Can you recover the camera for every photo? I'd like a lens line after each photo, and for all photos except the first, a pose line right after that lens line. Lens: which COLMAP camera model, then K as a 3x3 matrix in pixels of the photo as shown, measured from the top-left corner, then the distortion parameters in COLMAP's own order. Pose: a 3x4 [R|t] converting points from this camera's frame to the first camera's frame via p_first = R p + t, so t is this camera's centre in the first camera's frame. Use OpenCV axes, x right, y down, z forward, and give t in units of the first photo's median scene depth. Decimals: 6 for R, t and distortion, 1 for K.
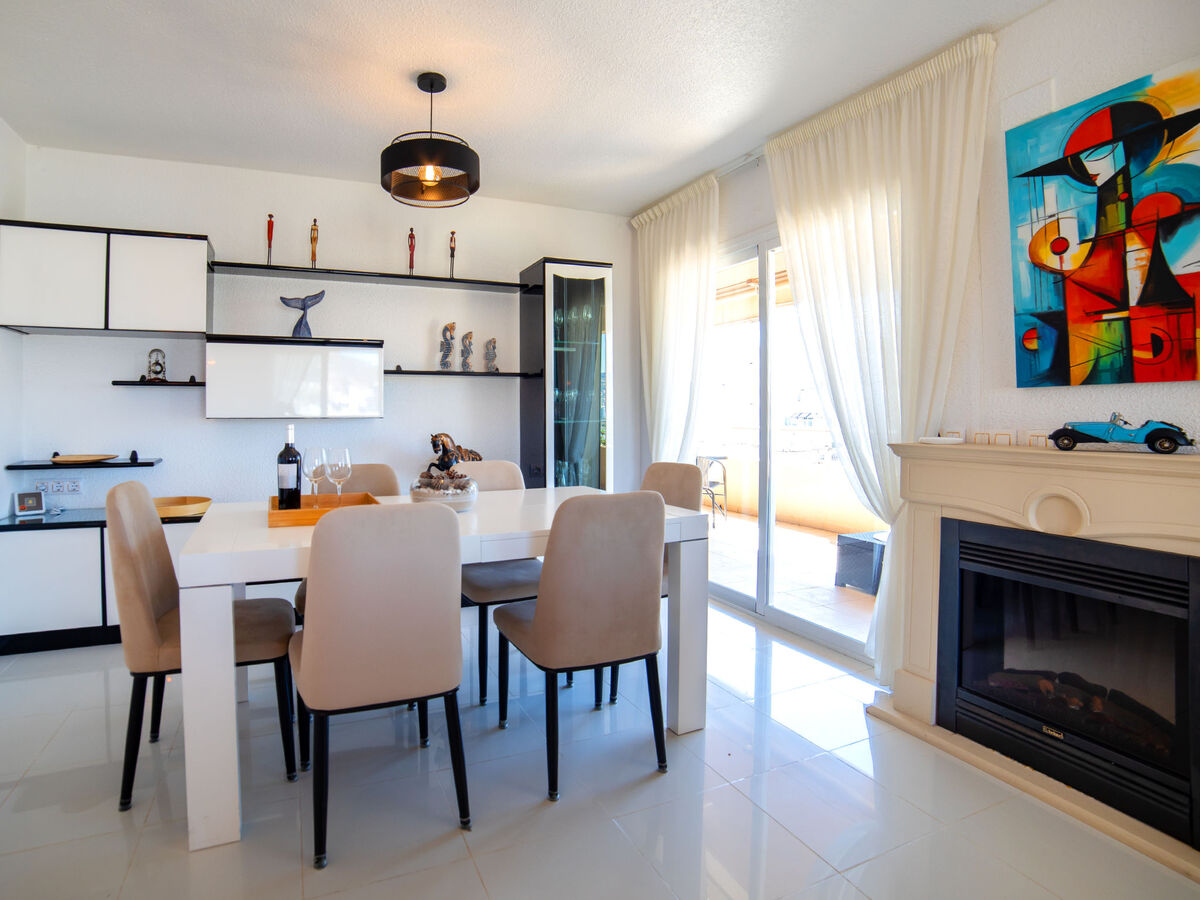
lens RADIAL K [[620.1, 0, 545.9], [0, 620.1, 413.3], [0, 0, 1]] dist [-0.112695, 0.040337]
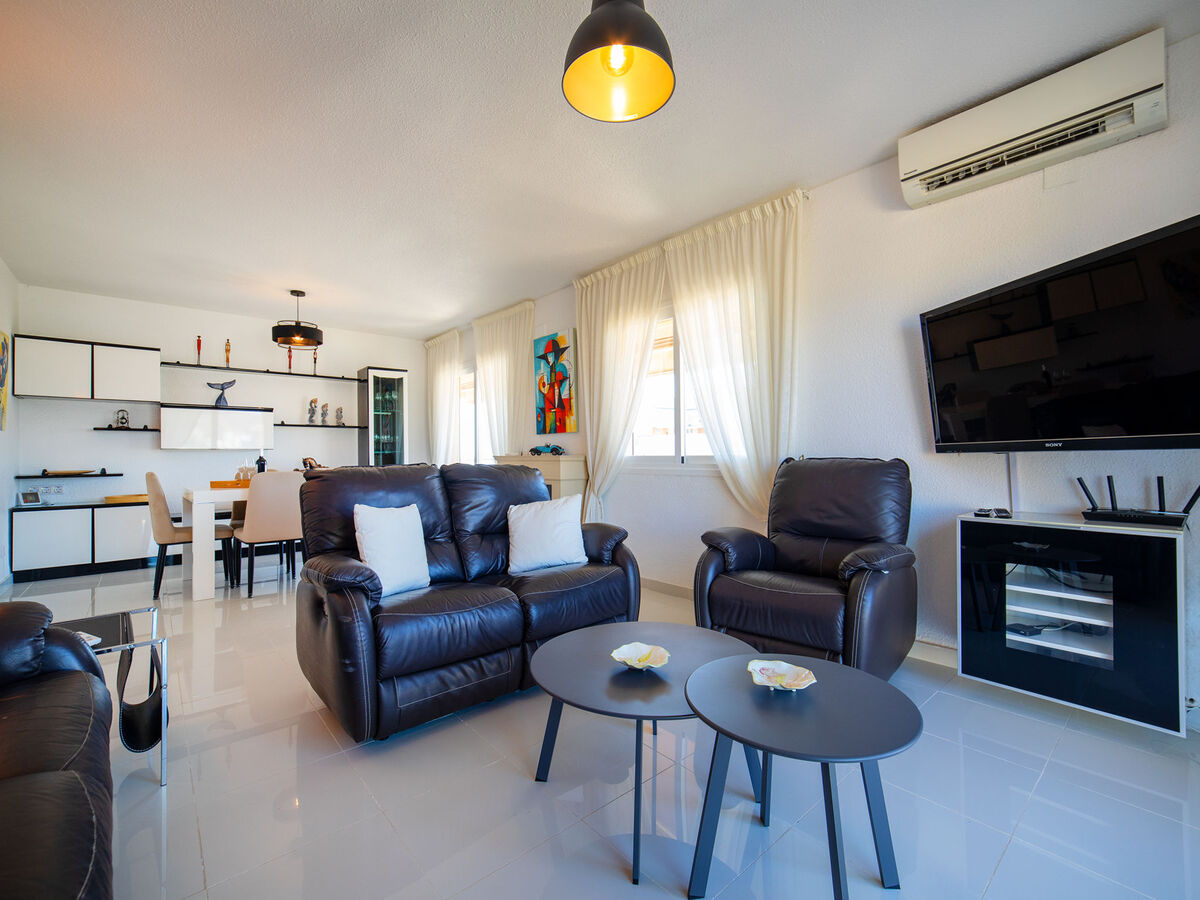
lens RADIAL K [[557.6, 0, 618.1], [0, 557.6, 452.2], [0, 0, 1]] dist [0.001196, 0.000626]
pose [[0.952786, -0.002614, 0.303630, 0.236721], [0.005693, 0.999941, -0.009256, 0.040562], [-0.303588, 0.010548, 0.952745, -1.006120]]
